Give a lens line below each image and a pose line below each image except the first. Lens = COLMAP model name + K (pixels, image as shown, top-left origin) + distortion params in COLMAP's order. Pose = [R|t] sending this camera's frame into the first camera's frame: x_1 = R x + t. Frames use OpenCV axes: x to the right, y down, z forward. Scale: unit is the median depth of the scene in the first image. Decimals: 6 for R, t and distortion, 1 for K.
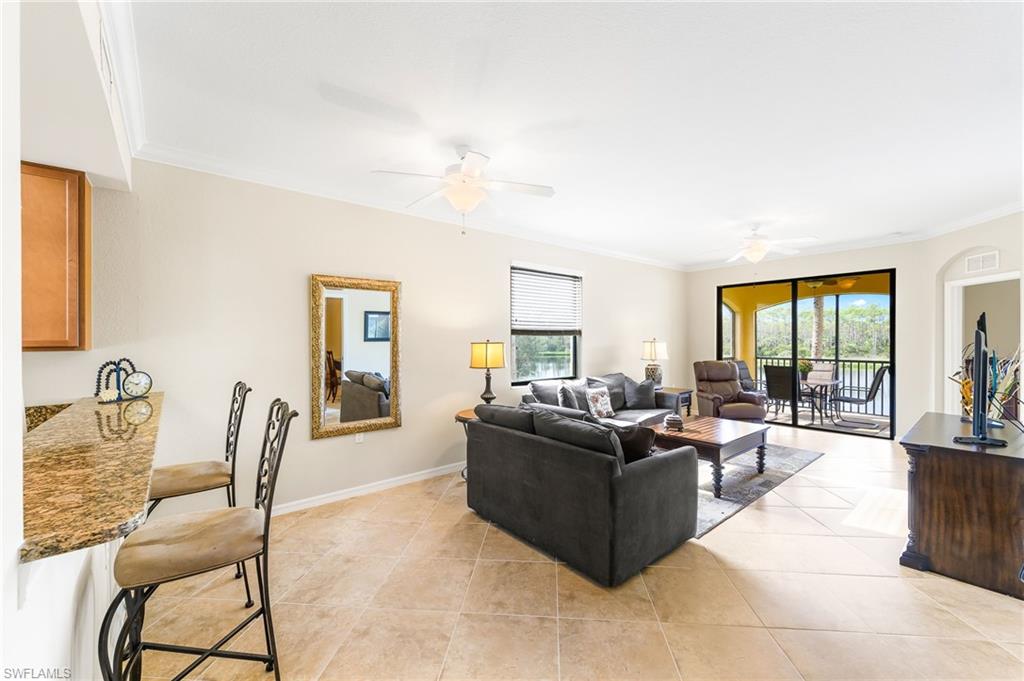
lens RADIAL K [[411.9, 0, 512.0], [0, 411.9, 337.7], [0, 0, 1]] dist [-0.000479, -0.000015]
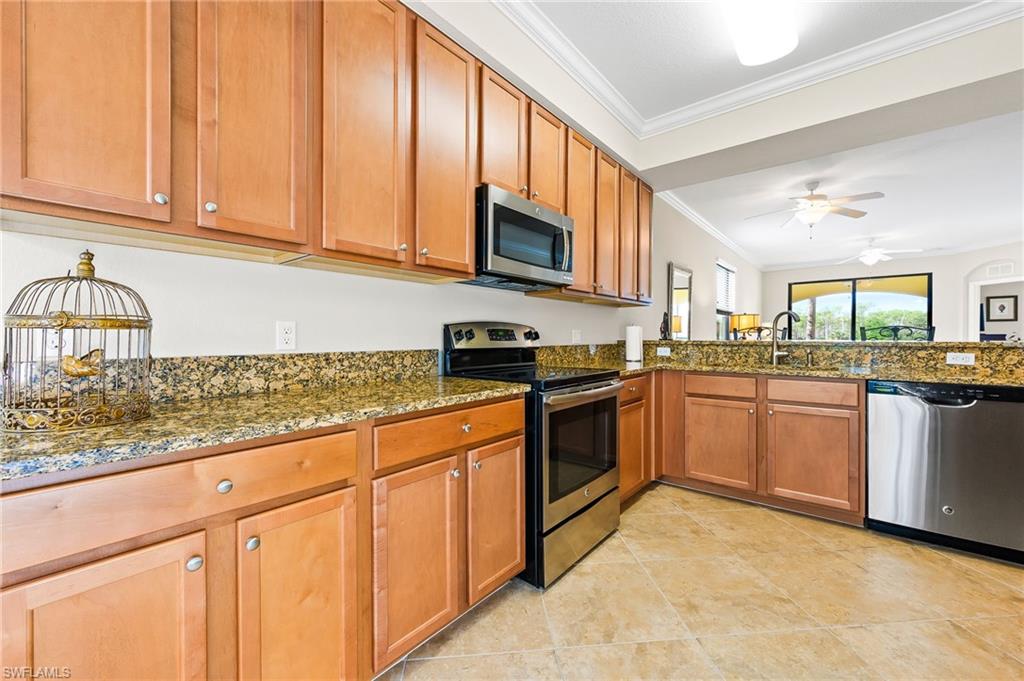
lens RADIAL K [[405.1, 0, 512.0], [0, 405.1, 340.5], [0, 0, 1]] dist [-0.001277, 0.000013]
pose [[0.985032, 0.001366, 0.172364, -0.797310], [-0.003249, 0.999938, 0.010645, 0.064076], [-0.172339, -0.011046, 0.984976, -0.167528]]
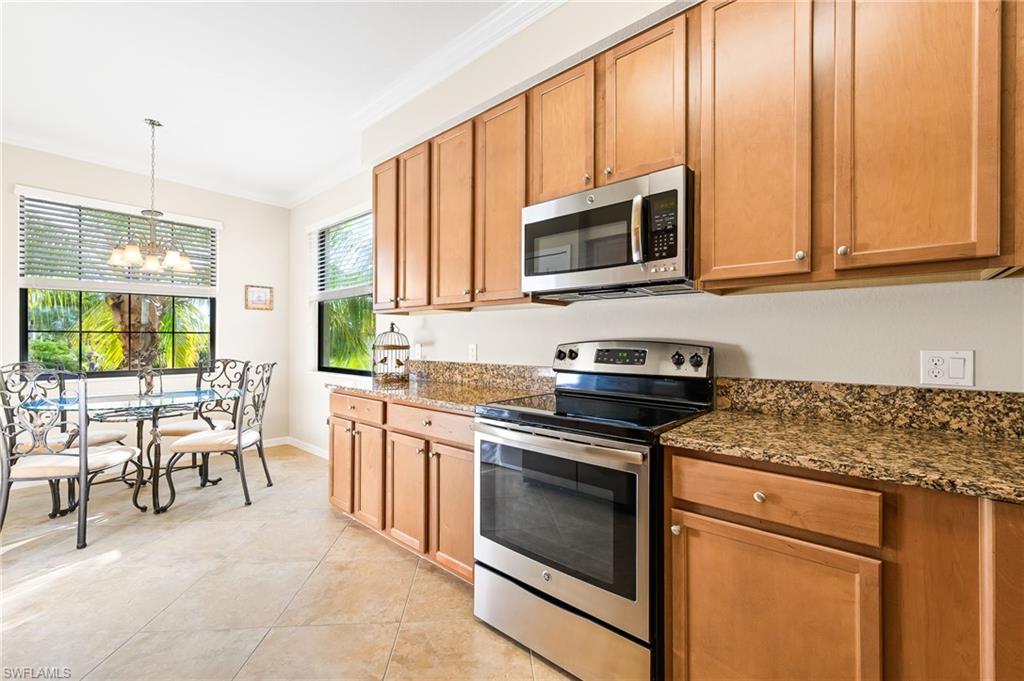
lens RADIAL K [[408.0, 0, 518.2], [0, 408.0, 338.9], [0, 0, 1]] dist [-0.001298, -0.000150]
pose [[0.172052, -0.003651, -0.985081, -0.407076], [-0.004458, 0.999980, -0.004485, 0.049752], [0.985078, 0.005163, 0.172032, 0.112026]]
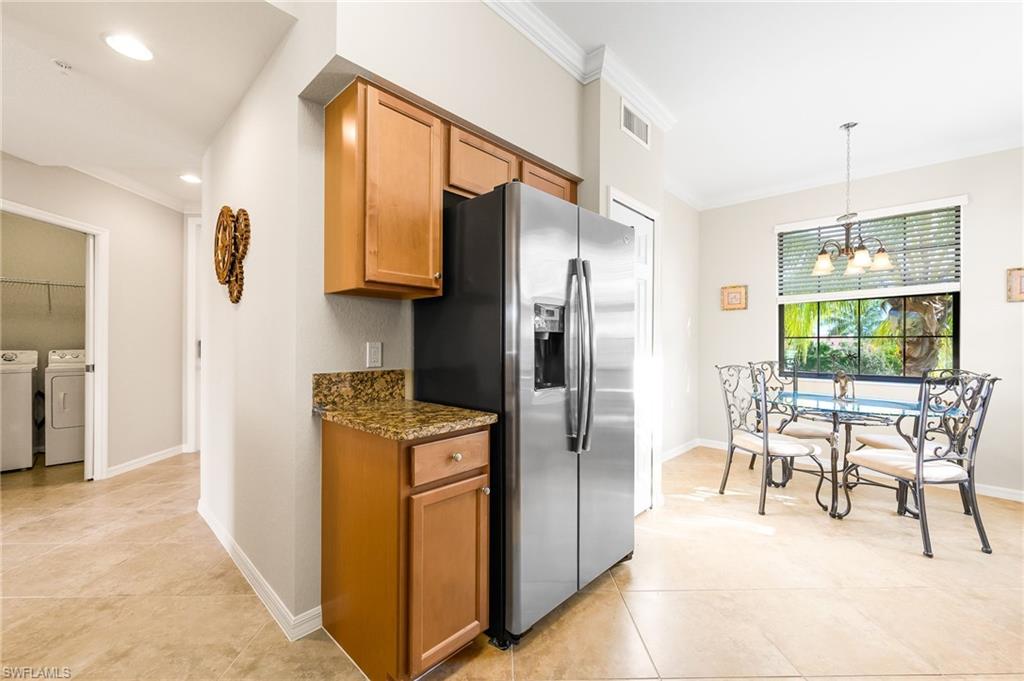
lens RADIAL K [[421.4, 0, 508.7], [0, 421.4, 341.6], [0, 0, 1]] dist [-0.002452, -0.000310]
pose [[-0.993244, -0.005915, -0.115896, -0.517591], [-0.005933, 0.999982, -0.000187, 0.049725], [0.115895, 0.000502, -0.993261, 0.229717]]
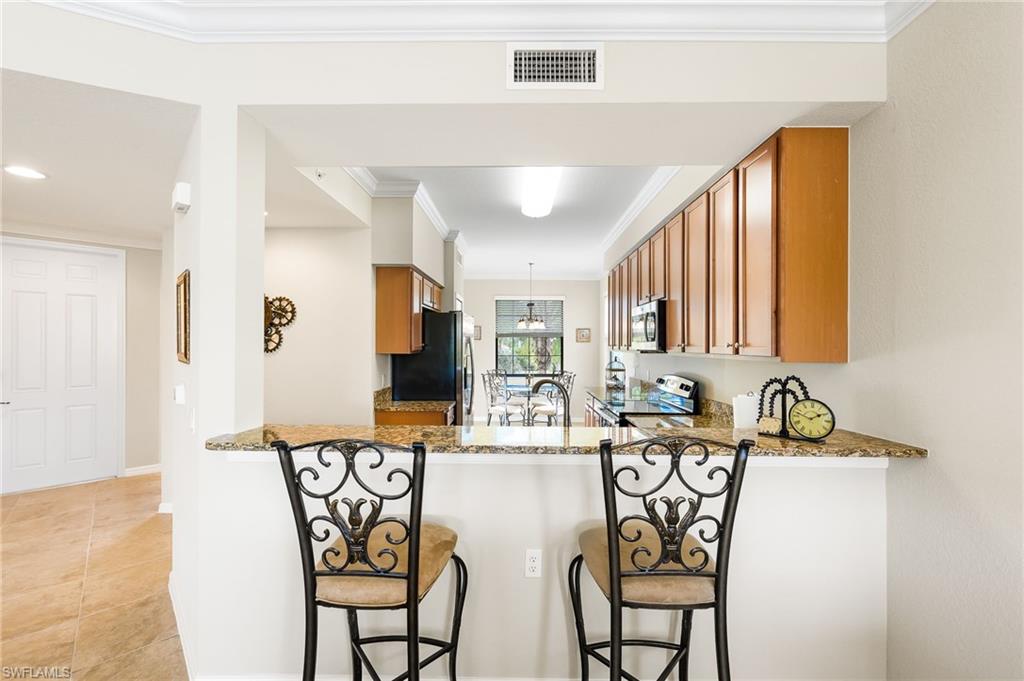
lens RADIAL K [[413.6, 0, 513.2], [0, 413.6, 344.6], [0, 0, 1]] dist [-0.000945, -0.000033]
pose [[-0.657891, -0.002232, -0.753109, -0.062339], [-0.002473, 0.999997, -0.000803, 0.000463], [0.753109, 0.001334, -0.657895, 0.501328]]
